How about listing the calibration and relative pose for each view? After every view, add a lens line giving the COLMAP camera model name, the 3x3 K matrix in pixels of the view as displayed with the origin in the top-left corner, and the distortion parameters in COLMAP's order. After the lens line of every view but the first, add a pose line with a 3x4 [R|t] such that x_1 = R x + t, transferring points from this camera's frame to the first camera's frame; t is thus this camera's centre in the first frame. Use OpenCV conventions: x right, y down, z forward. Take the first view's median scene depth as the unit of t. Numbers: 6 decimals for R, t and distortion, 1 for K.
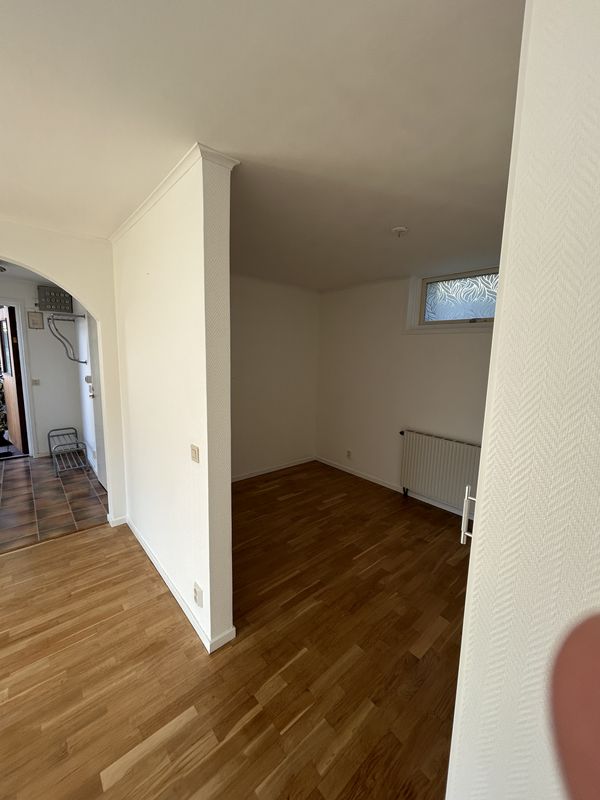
lens RADIAL K [[319.0, 0, 301.0], [0, 319.0, 398.4], [0, 0, 1]] dist [0.001985, 0.000584]
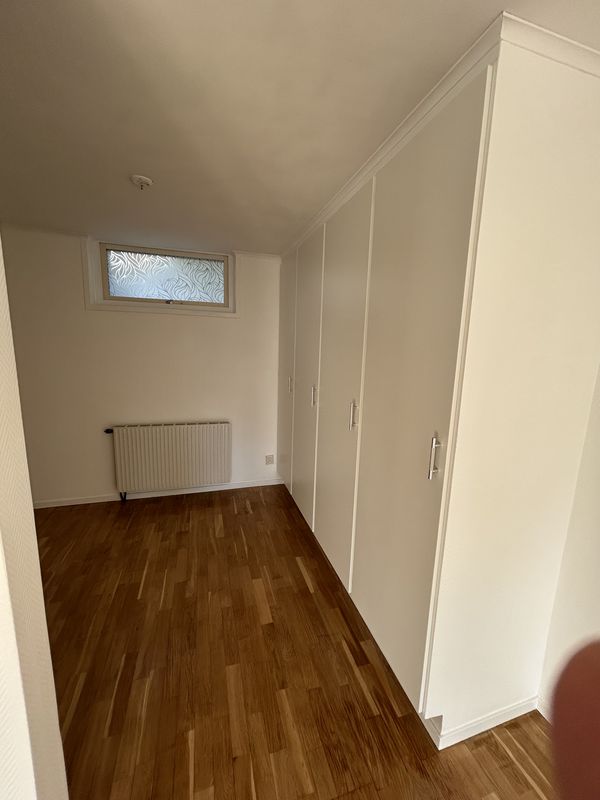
lens RADIAL K [[319.0, 0, 301.0], [0, 319.0, 398.4], [0, 0, 1]] dist [0.001985, 0.000584]
pose [[0.416313, -0.166779, 0.893794, -0.347979], [0.109274, 0.985085, 0.132916, -0.053959], [-0.902631, 0.042334, 0.428329, 0.335325]]
